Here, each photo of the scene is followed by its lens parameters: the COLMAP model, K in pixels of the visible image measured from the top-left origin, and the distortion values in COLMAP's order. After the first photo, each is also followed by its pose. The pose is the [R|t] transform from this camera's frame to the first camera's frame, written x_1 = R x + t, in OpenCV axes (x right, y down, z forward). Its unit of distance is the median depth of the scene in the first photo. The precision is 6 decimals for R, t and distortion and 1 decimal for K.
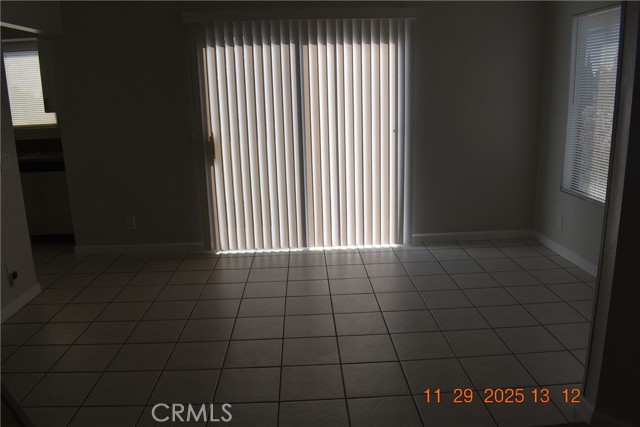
lens RADIAL K [[497.2, 0, 320.0], [0, 497.2, 213.5], [0, 0, 1]] dist [-0.098101, 0.013963]
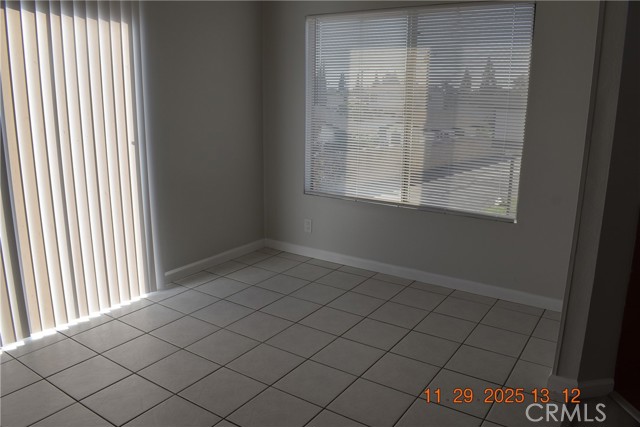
lens RADIAL K [[497.2, 0, 320.0], [0, 497.2, 213.5], [0, 0, 1]] dist [-0.098101, 0.013963]
pose [[0.592276, -0.152935, 0.791088, -0.266455], [0.163039, 0.984259, 0.068214, -0.066112], [-0.789067, 0.088577, 0.607887, 0.341461]]
